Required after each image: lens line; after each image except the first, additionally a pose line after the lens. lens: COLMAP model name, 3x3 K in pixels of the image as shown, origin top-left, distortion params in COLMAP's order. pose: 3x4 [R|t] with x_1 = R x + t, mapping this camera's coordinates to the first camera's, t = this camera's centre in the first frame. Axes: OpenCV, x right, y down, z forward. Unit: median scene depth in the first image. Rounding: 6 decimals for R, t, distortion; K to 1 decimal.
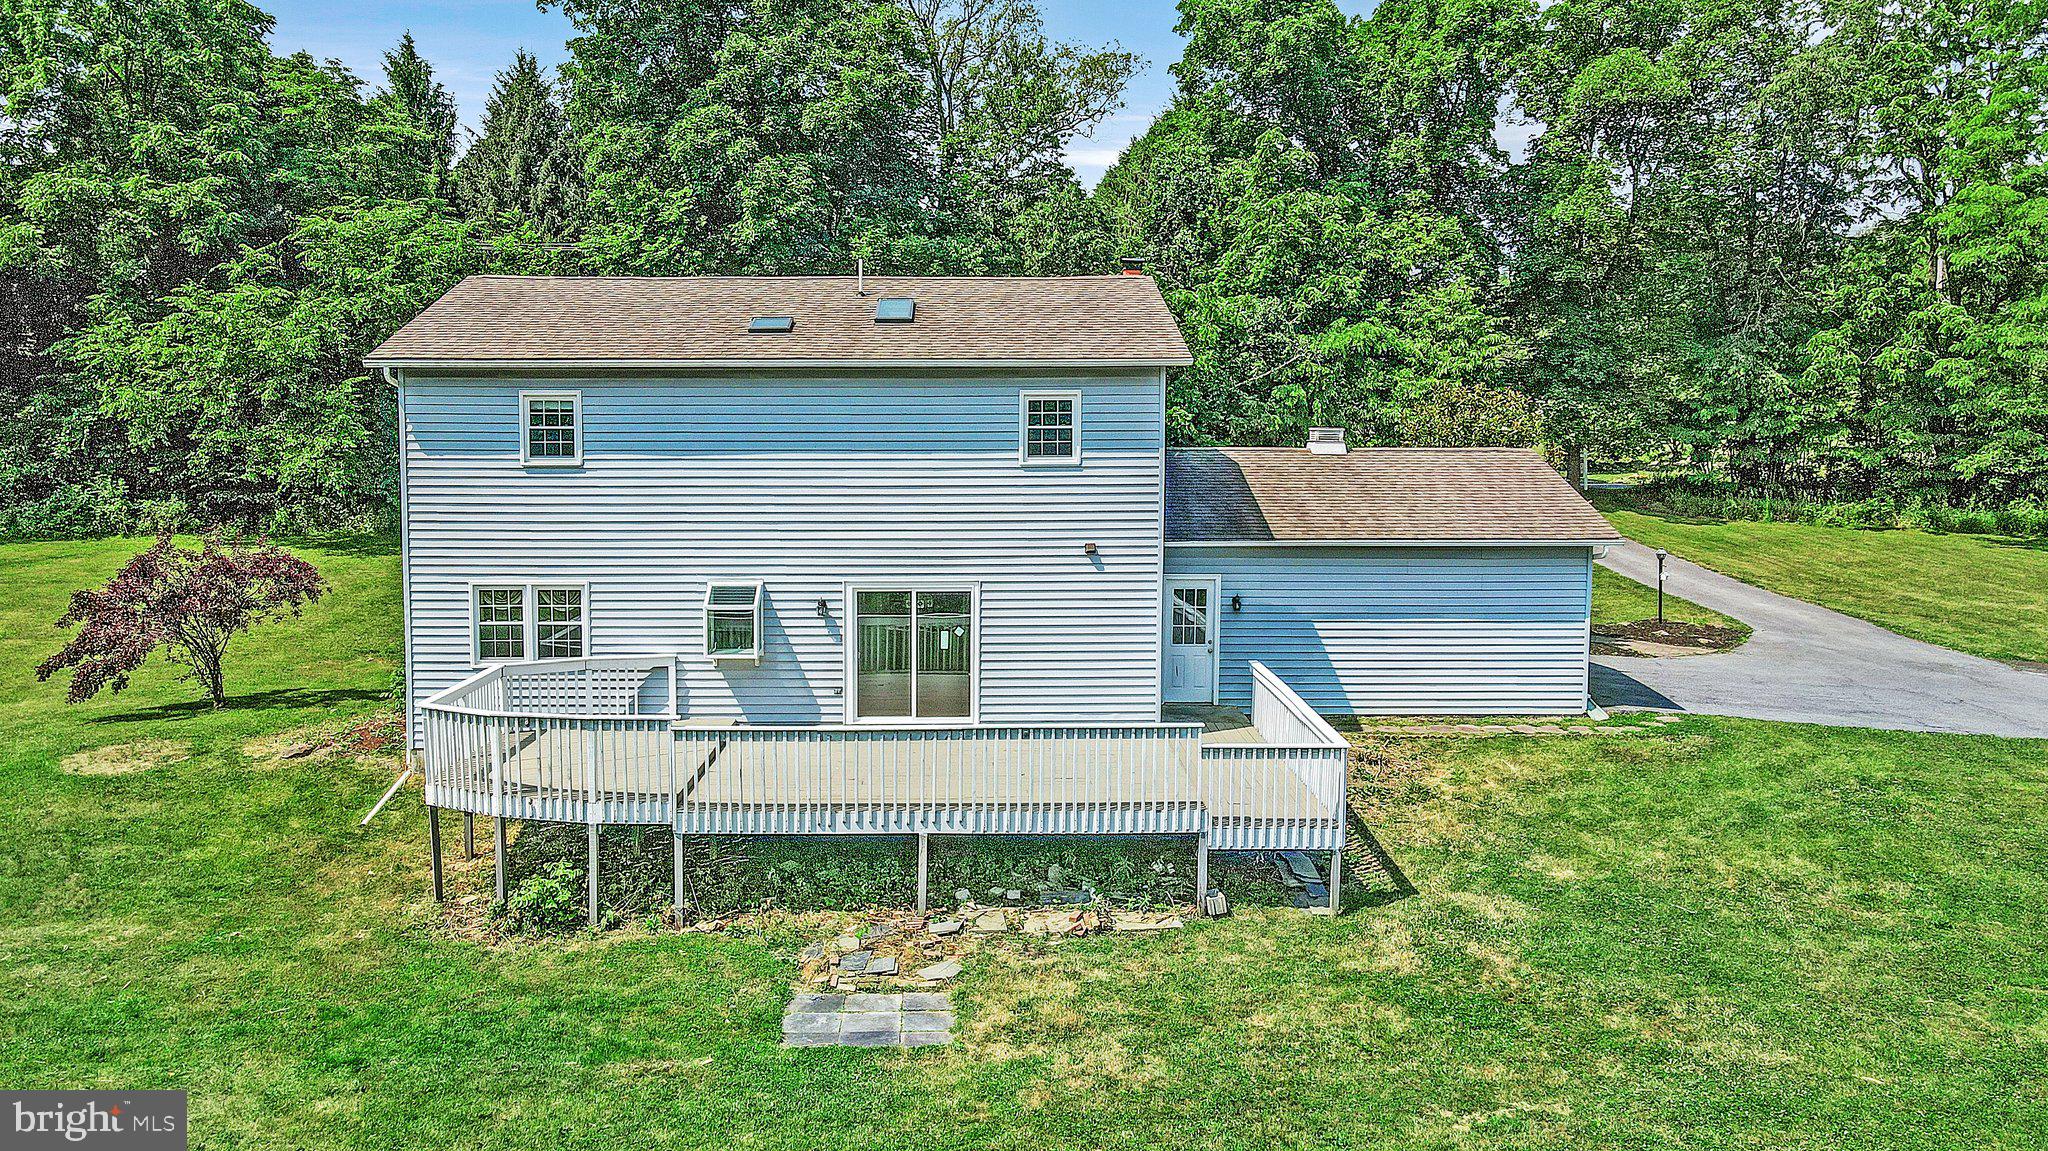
lens RADIAL K [[1486.3, 0, 964.7], [0, 1486.3, 565.2], [0, 0, 1]] dist [-0.001650, 0.007959]
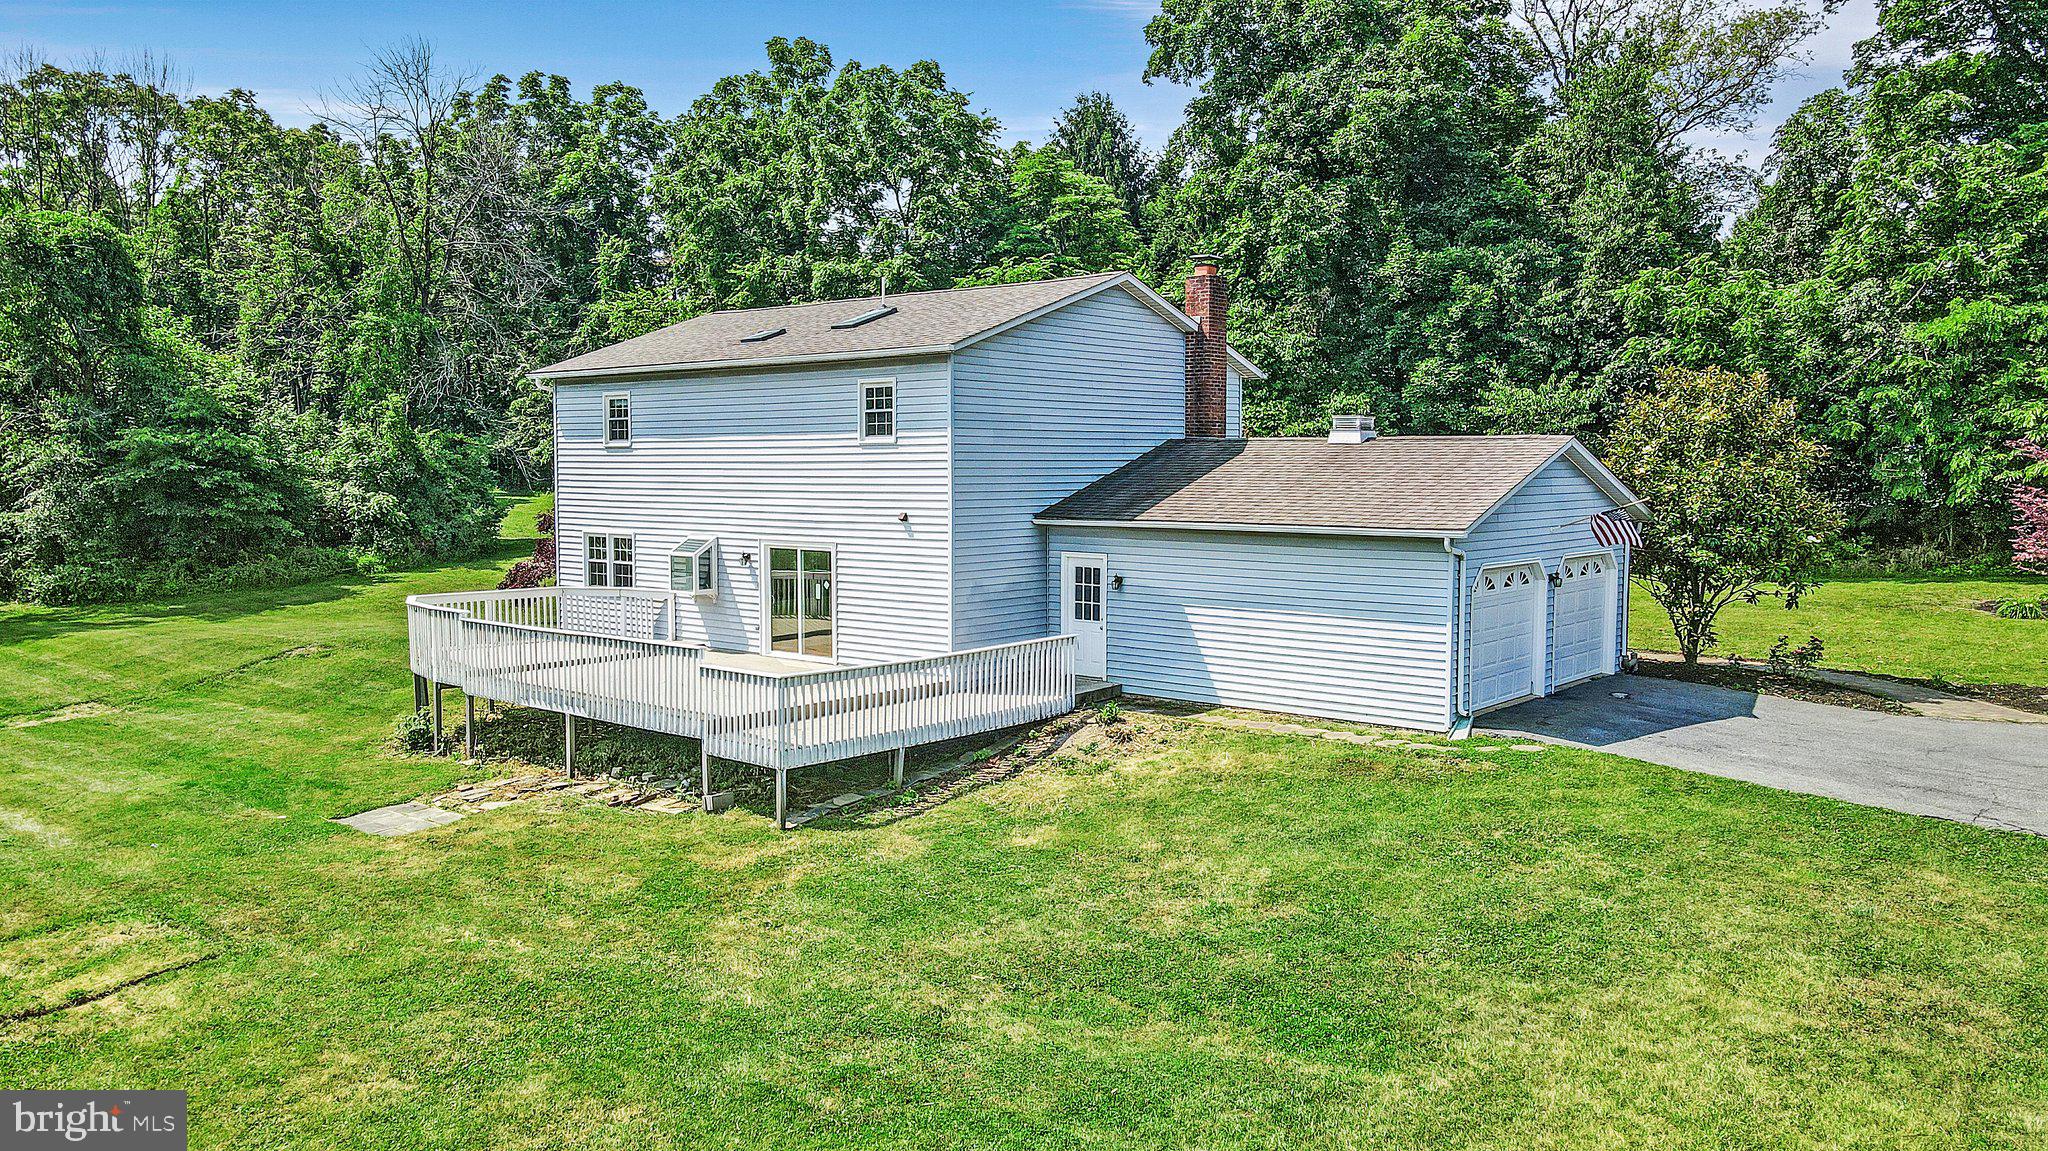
lens RADIAL K [[1437.5, 0, 1024.0], [0, 1437.5, 575.5], [0, 0, 1]] dist [-0.002862, -0.001432]
pose [[0.777103, 0.050613, -0.627335, 0.843490], [-0.061603, 0.998092, 0.004216, 0.022786], [0.626351, 0.035369, 0.778738, 0.206982]]
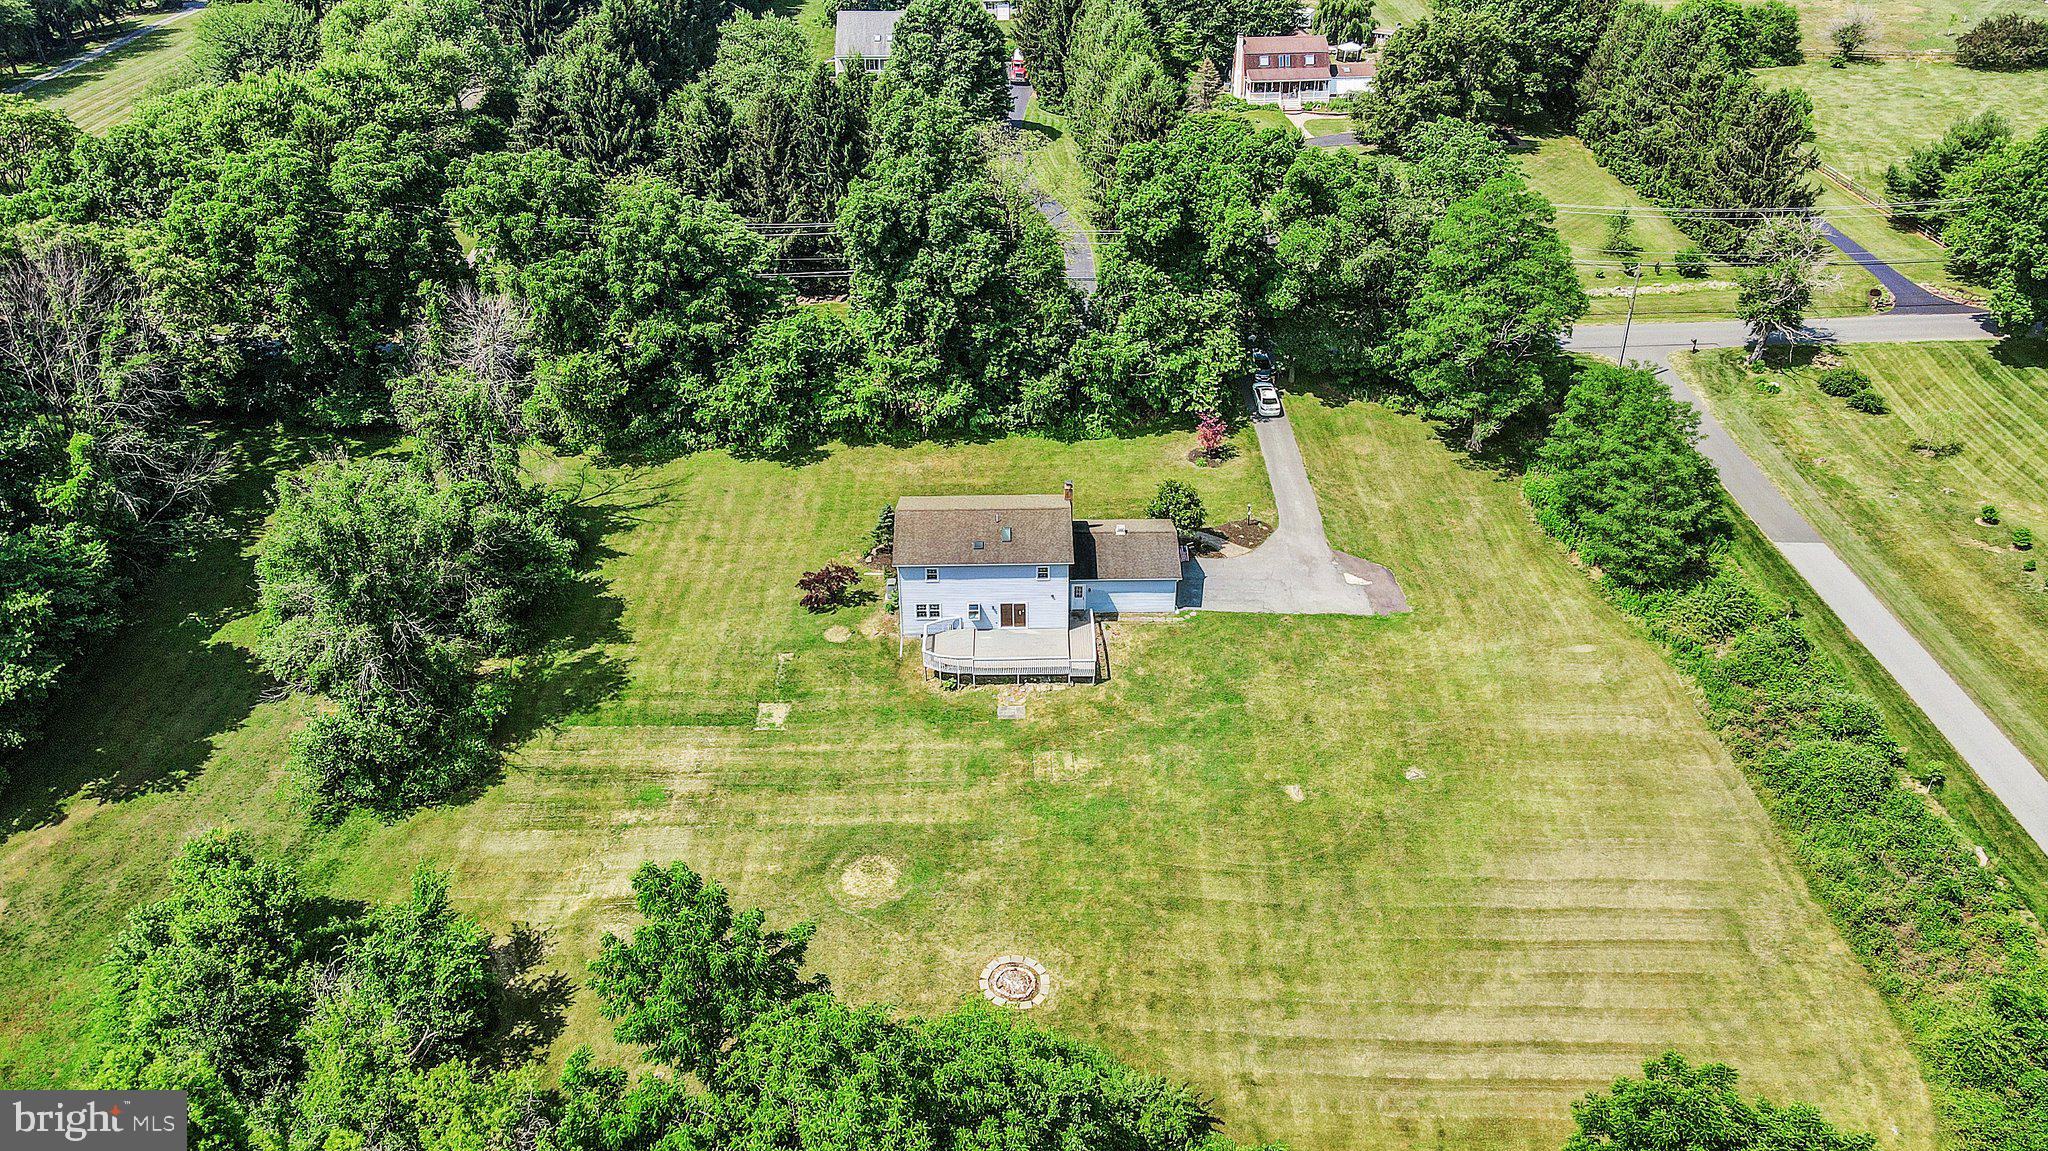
lens RADIAL K [[1437.5, 0, 1024.0], [0, 1437.5, 575.5], [0, 0, 1]] dist [-0.002862, -0.001432]
pose [[0.999873, -0.014909, 0.005552, -0.025545], [0.010947, 0.897964, 0.439933, -1.972126], [-0.011544, -0.439817, 0.898013, -2.866943]]
